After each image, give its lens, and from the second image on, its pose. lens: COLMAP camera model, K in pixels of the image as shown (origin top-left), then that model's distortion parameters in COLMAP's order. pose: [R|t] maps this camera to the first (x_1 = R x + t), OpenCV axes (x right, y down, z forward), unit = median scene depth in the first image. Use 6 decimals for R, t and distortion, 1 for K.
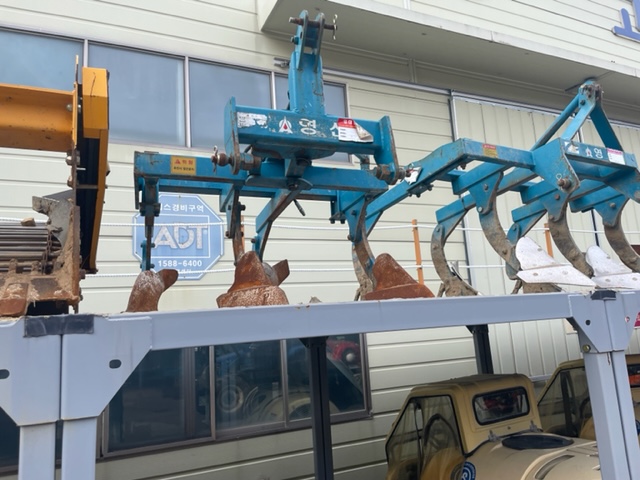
lens RADIAL K [[495.0, 0, 320.9], [0, 495.0, 238.3], [0, 0, 1]] dist [0.071284, -0.099916]
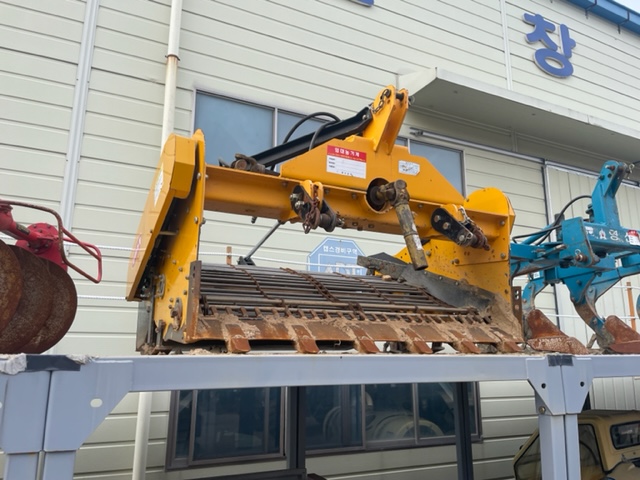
lens RADIAL K [[495.0, 0, 320.1], [0, 495.0, 241.2], [0, 0, 1]] dist [0.071284, -0.099916]
pose [[0.997357, 0.072529, 0.004279, -0.343780], [-0.072263, 0.996363, -0.045156, -0.026059], [-0.007539, 0.044728, 0.998971, -0.197321]]
